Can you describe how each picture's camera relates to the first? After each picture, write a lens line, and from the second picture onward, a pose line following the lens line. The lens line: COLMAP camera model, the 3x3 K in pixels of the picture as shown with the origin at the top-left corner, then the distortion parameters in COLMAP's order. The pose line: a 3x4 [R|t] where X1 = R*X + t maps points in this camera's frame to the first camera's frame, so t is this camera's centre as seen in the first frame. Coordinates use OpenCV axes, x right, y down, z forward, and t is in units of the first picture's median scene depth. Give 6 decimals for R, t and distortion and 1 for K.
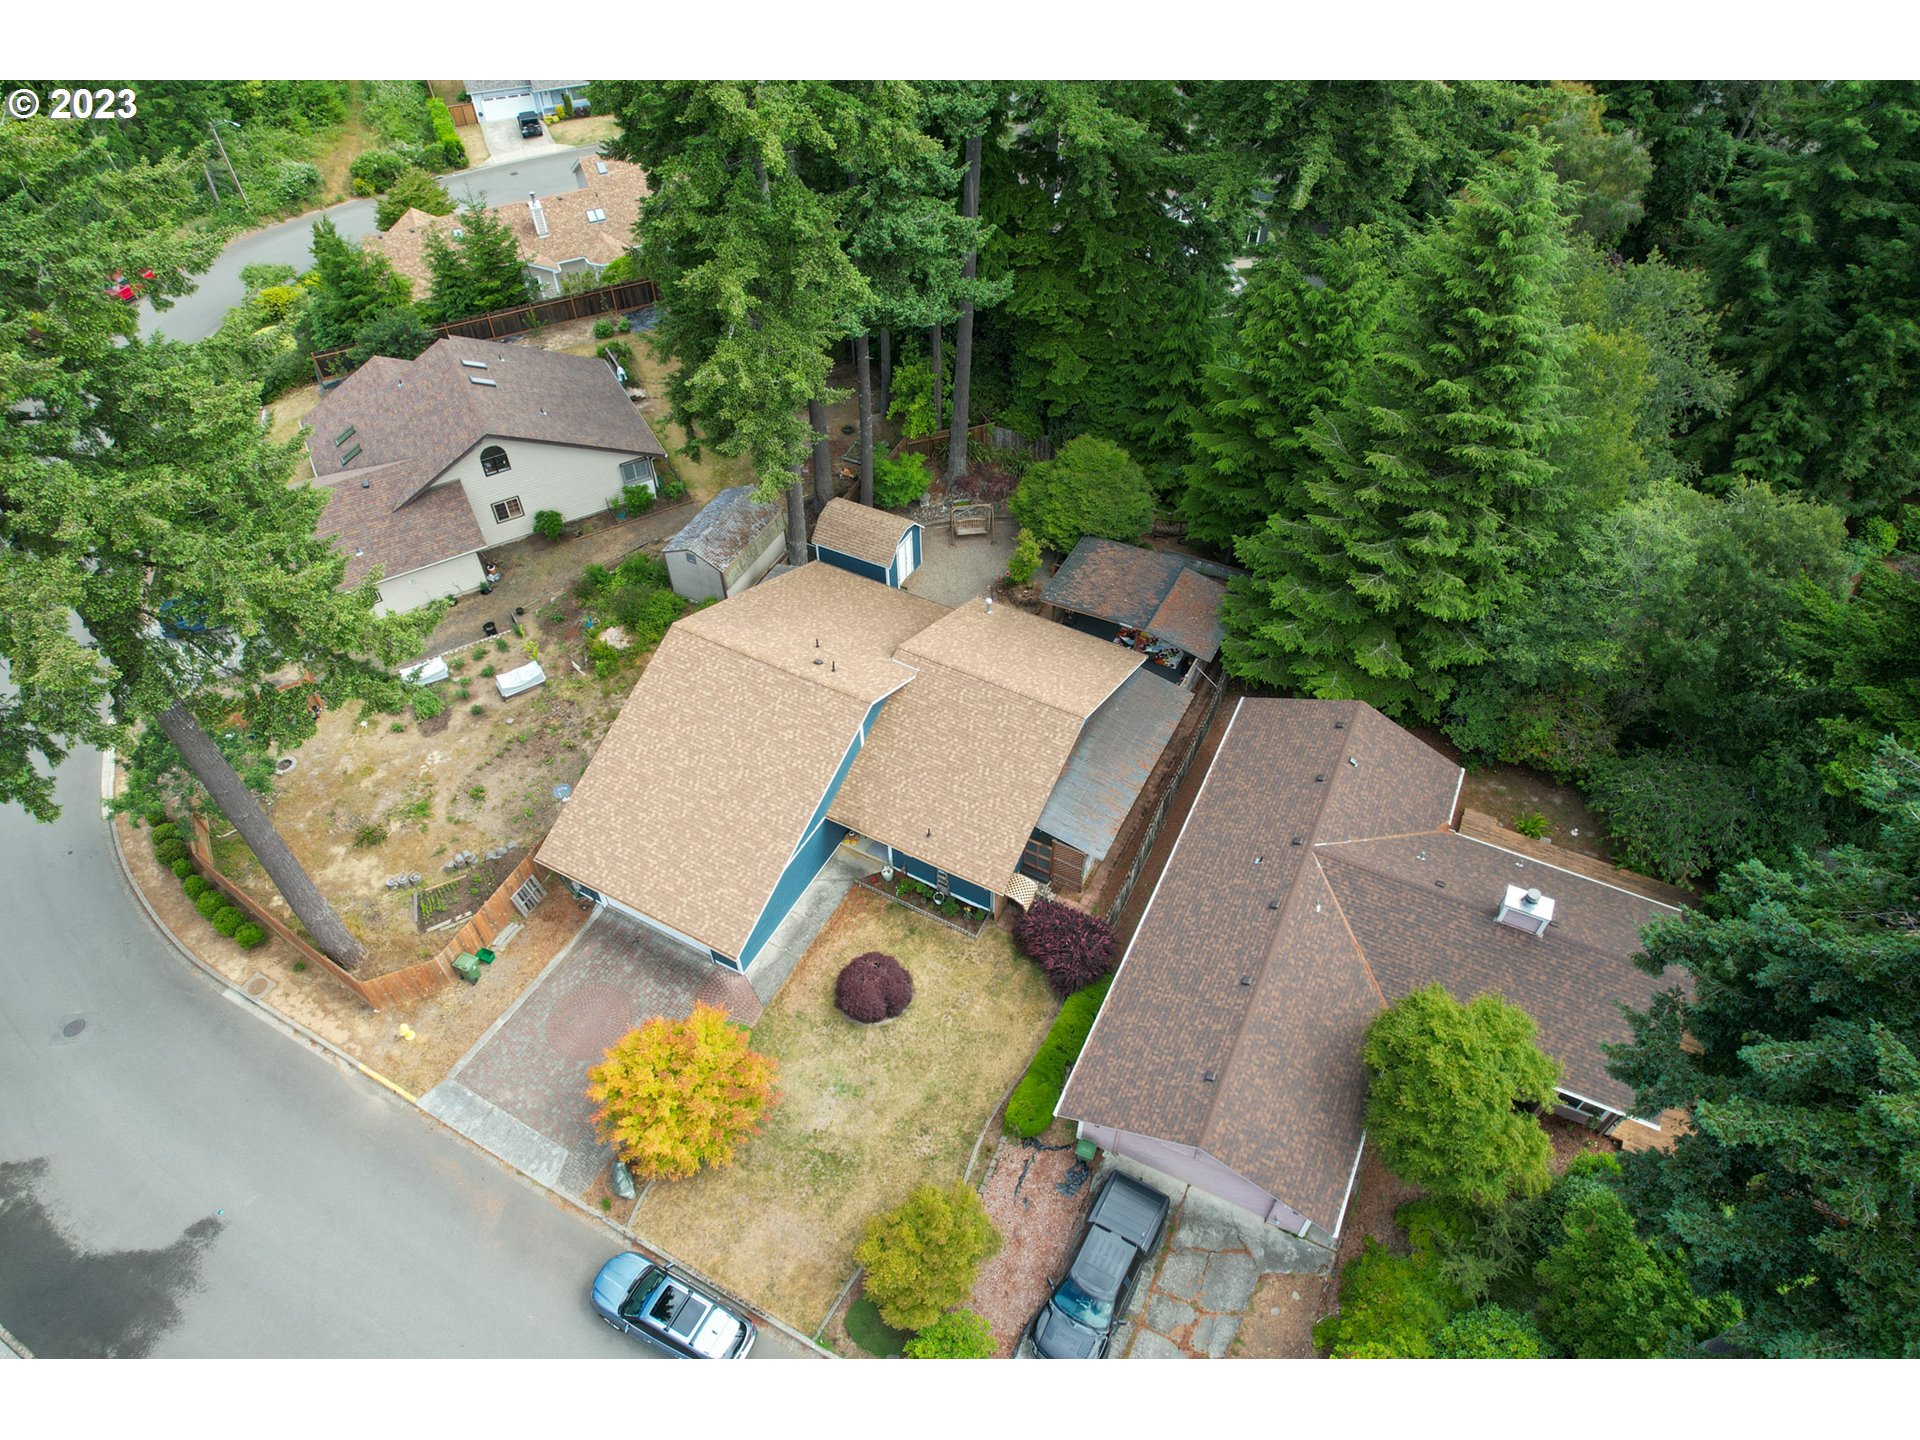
lens RADIAL K [[1230.9, 0, 959.5], [0, 1230.9, 733.7], [0, 0, 1]] dist [-0.044670, 0.043511]
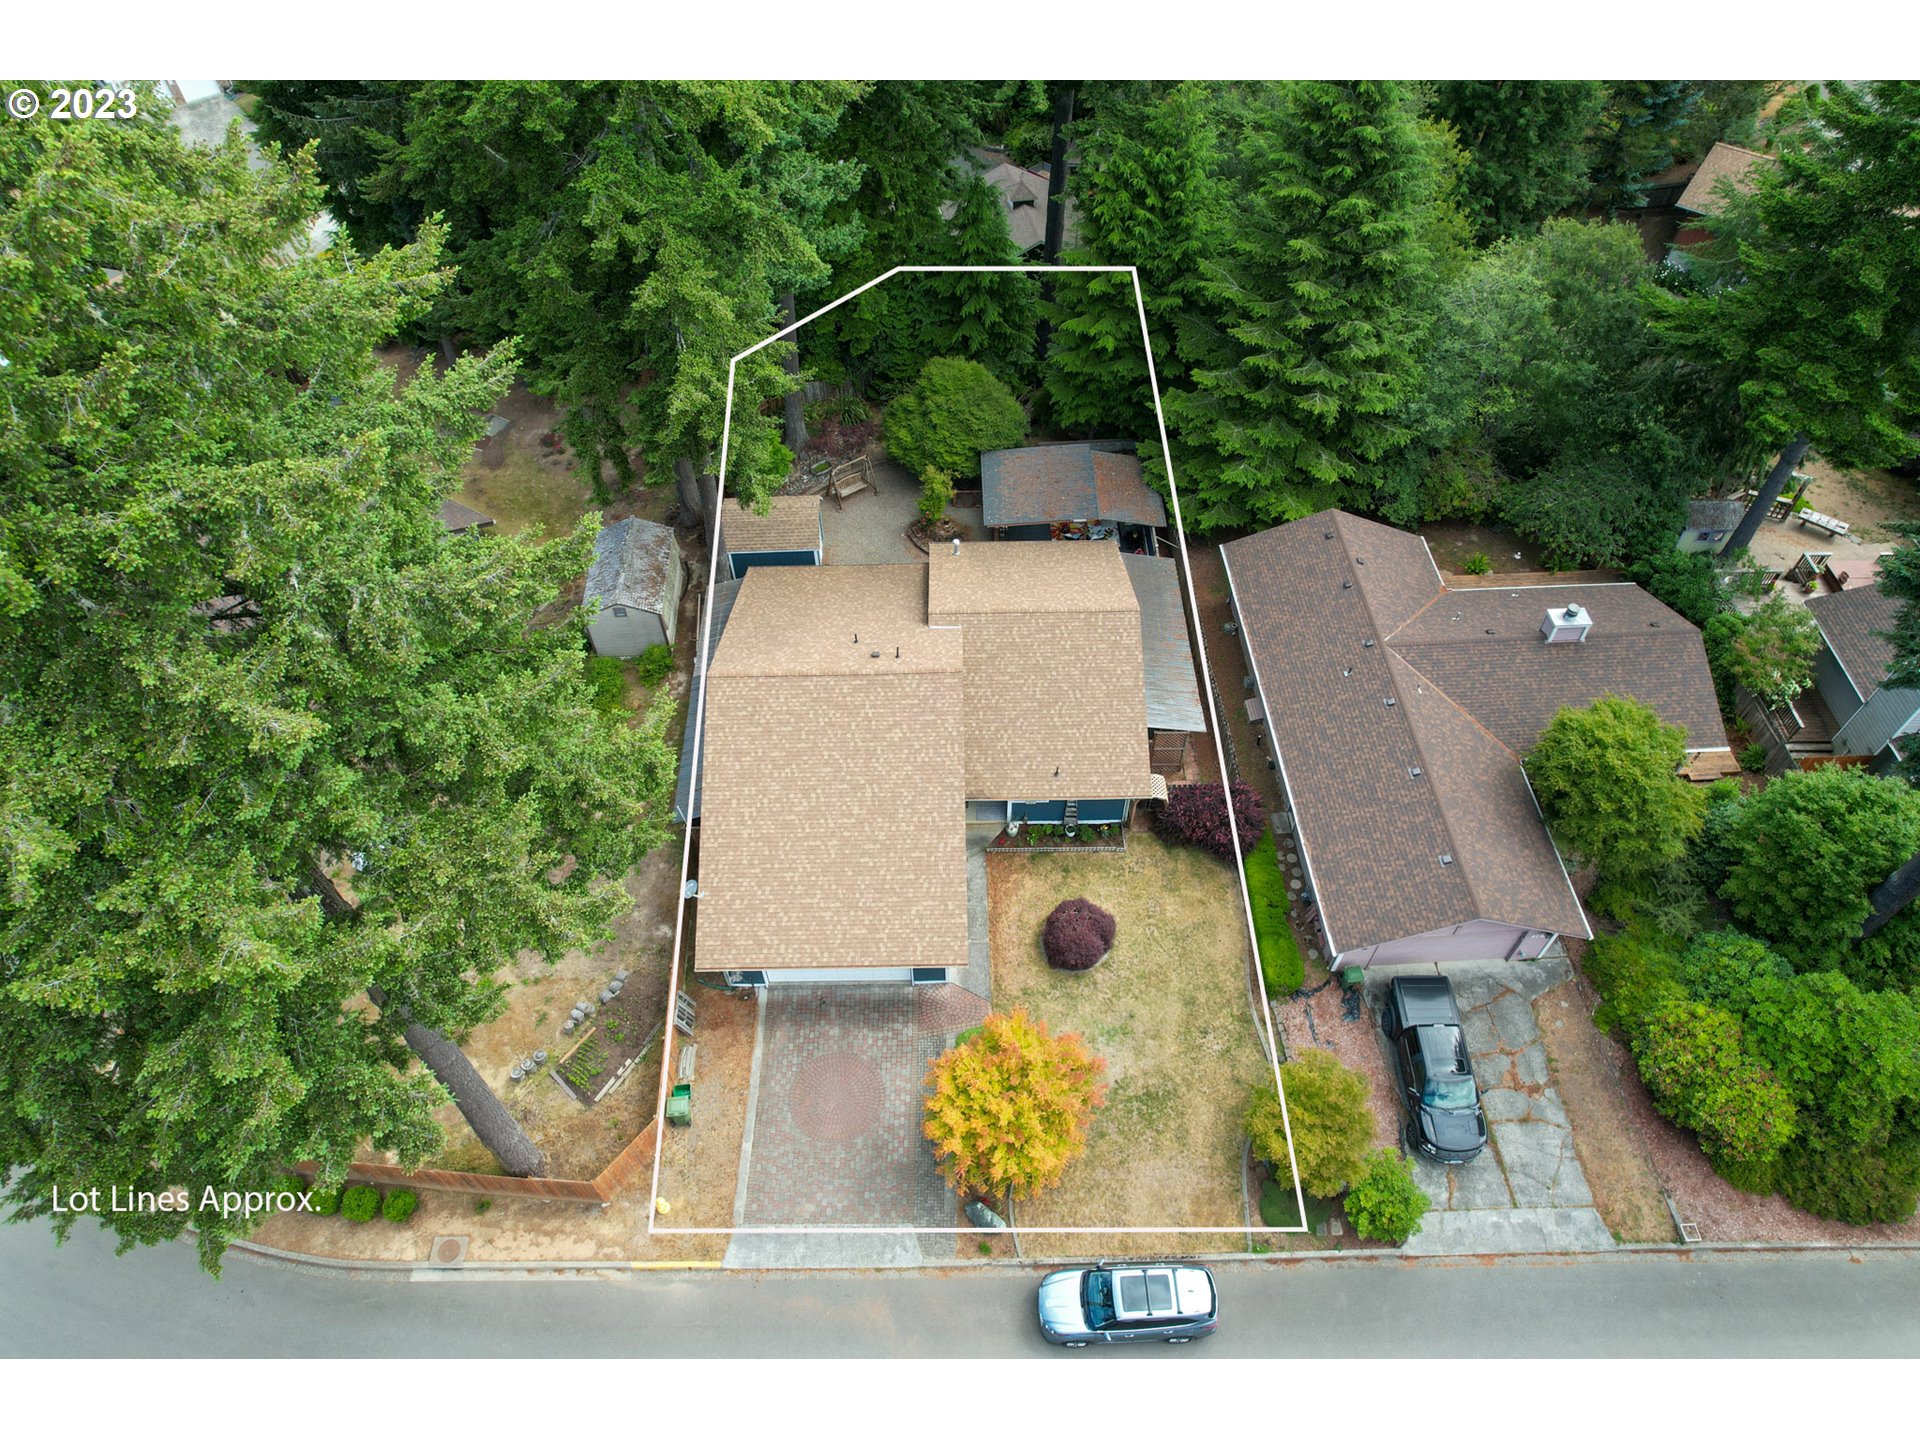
lens RADIAL K [[1230.9, 0, 968.5], [0, 1230.9, 730.3], [0, 0, 1]] dist [-0.044670, 0.043511]
pose [[0.872273, -0.379688, 0.308184, -0.373595], [0.362772, 0.925018, 0.112862, -0.086848], [-0.327928, 0.013355, 0.944608, 0.079868]]
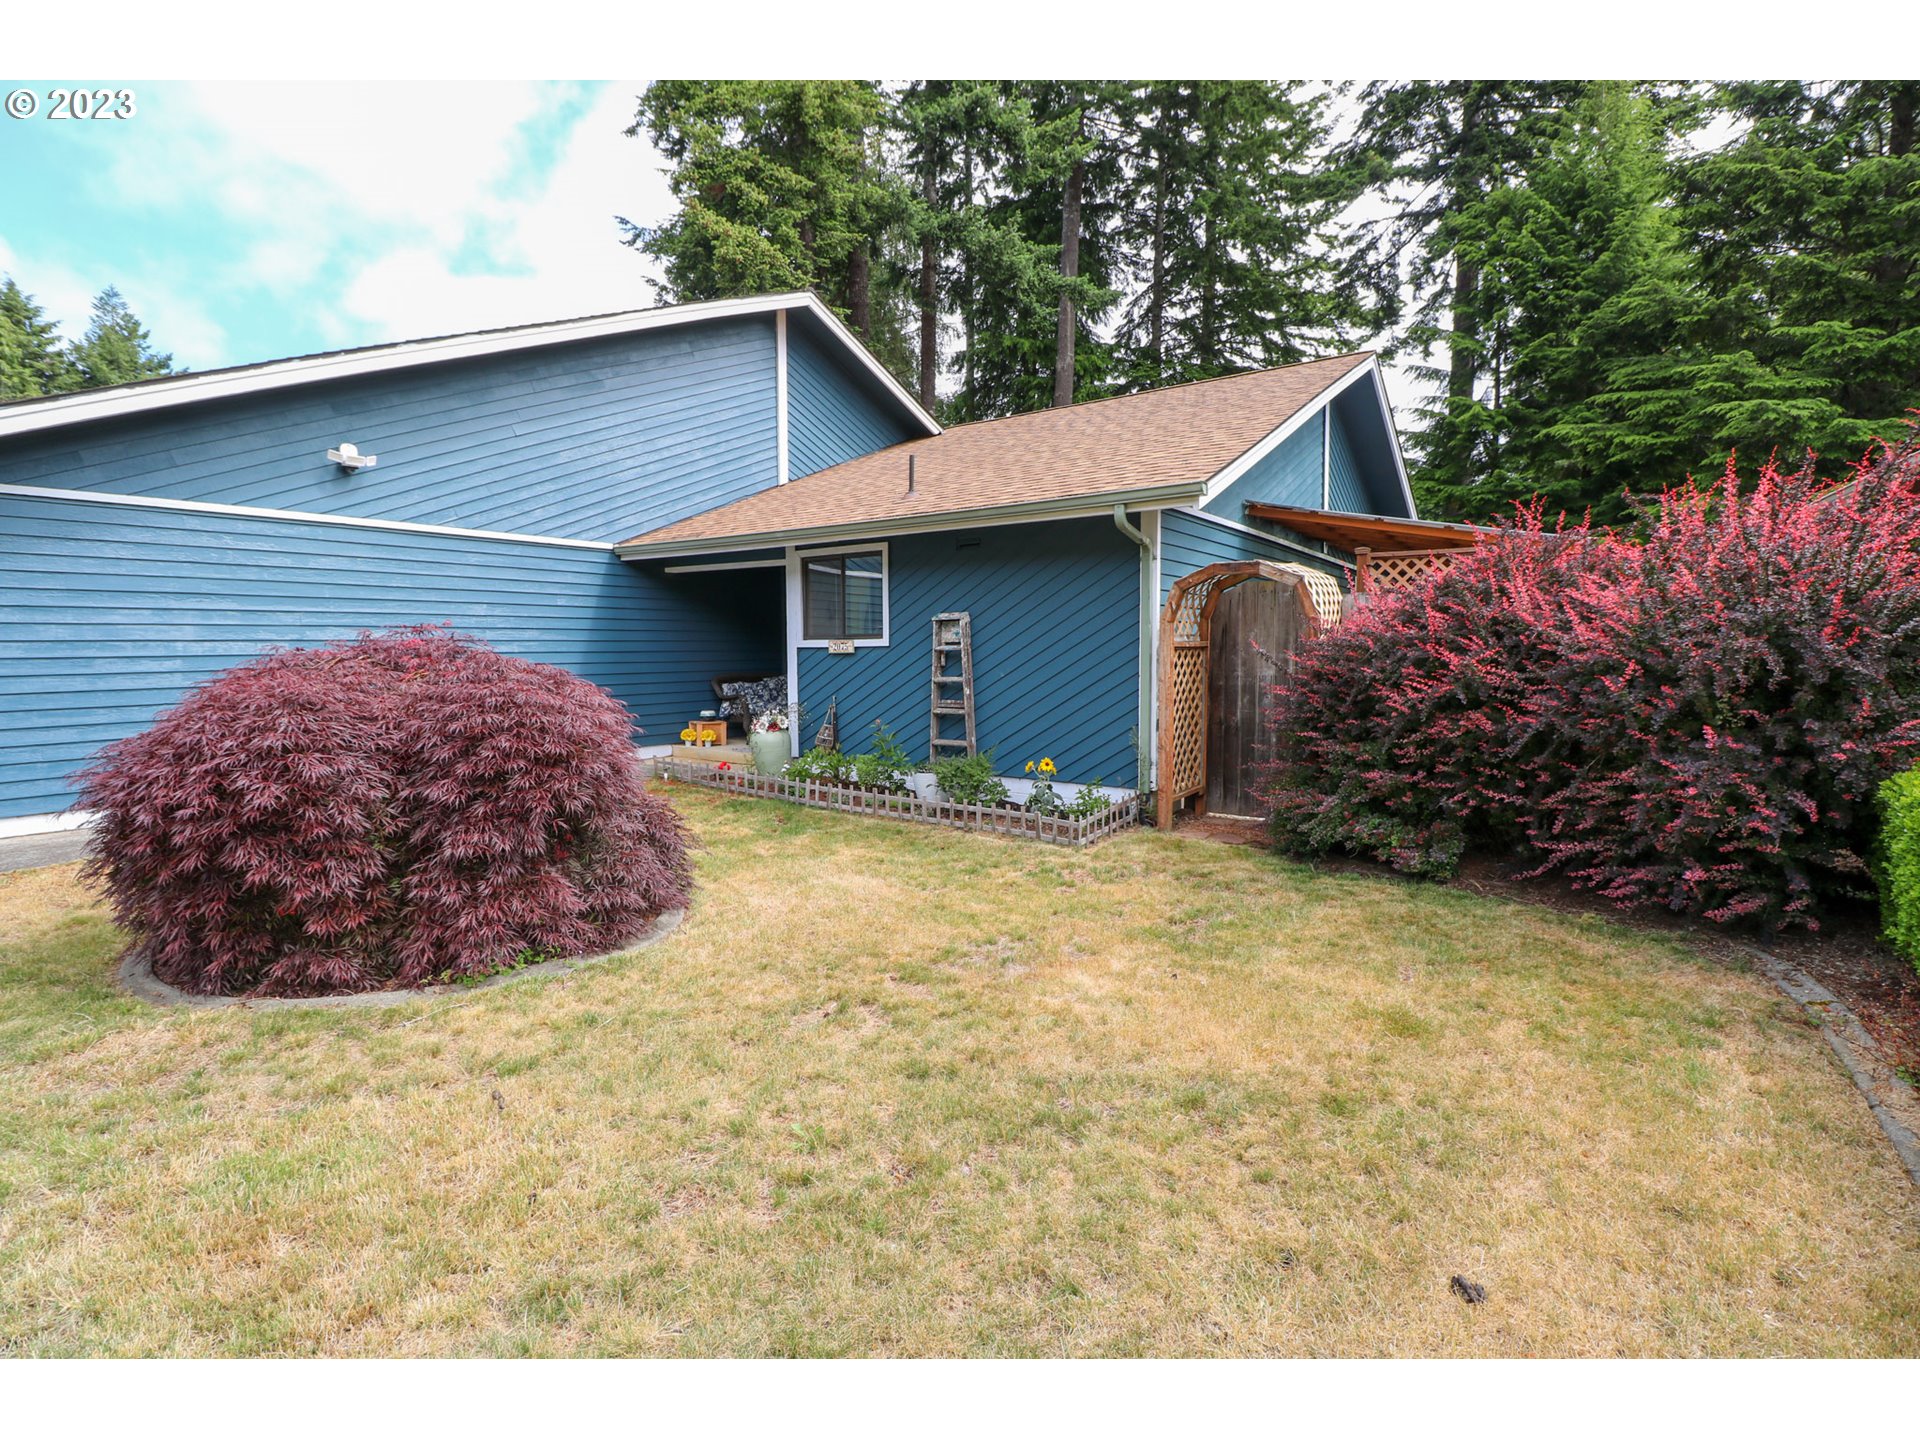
lens RADIAL K [[885.1, 0, 960.5], [0, 885.1, 714.1], [0, 0, 1]] dist [-0.010027, -0.006208]
pose [[0.993650, 0.008788, -0.112173, 0.010254], [-0.084120, 0.720121, -0.688730, 0.255329], [0.074725, 0.693793, 0.716287, 0.871399]]
